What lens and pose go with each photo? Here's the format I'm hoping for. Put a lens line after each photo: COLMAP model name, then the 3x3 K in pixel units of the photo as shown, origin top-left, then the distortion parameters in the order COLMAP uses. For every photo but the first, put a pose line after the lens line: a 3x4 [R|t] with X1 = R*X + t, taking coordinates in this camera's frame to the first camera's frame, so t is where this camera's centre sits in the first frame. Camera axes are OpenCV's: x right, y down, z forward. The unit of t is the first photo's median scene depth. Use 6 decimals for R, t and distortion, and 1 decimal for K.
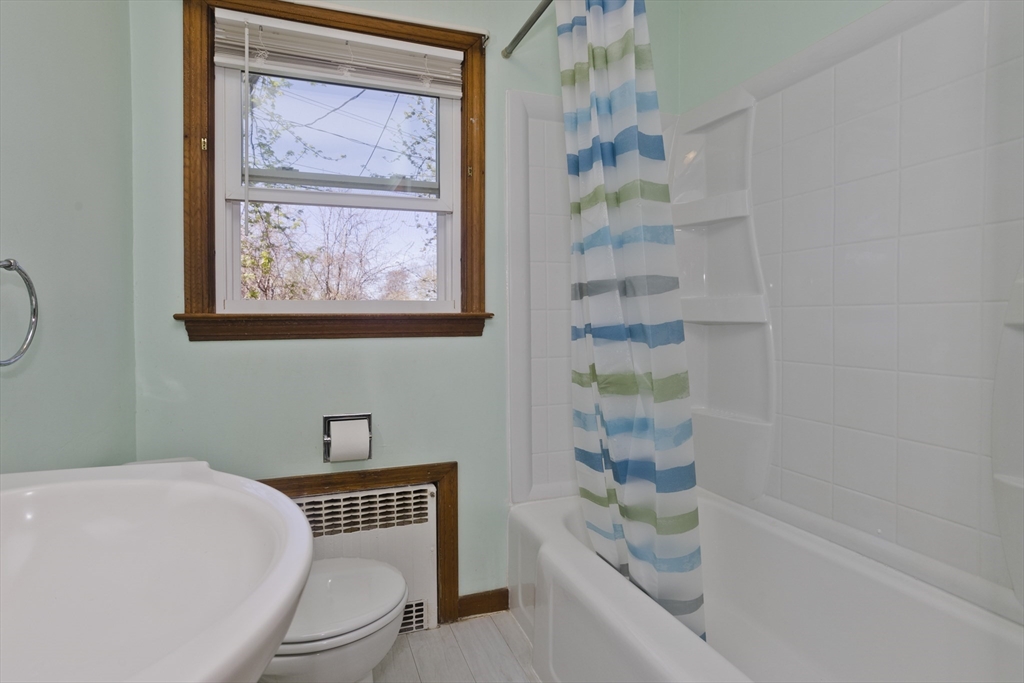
lens RADIAL K [[504.4, 0, 510.8], [0, 504.4, 327.8], [0, 0, 1]] dist [-0.052041, 0.032765]
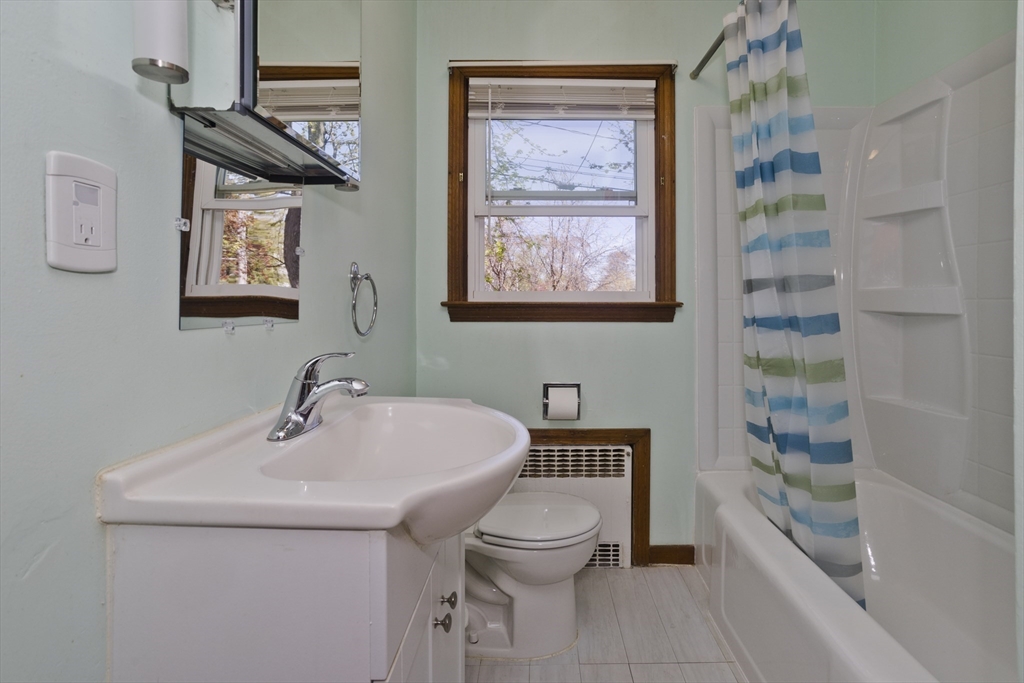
lens RADIAL K [[504.4, 0, 510.8], [0, 504.4, 327.8], [0, 0, 1]] dist [-0.052041, 0.032765]
pose [[0.908010, 0.022644, -0.418336, 0.092962], [-0.006774, 0.999201, 0.039384, -0.014009], [0.418894, -0.032927, 0.907438, -0.214088]]
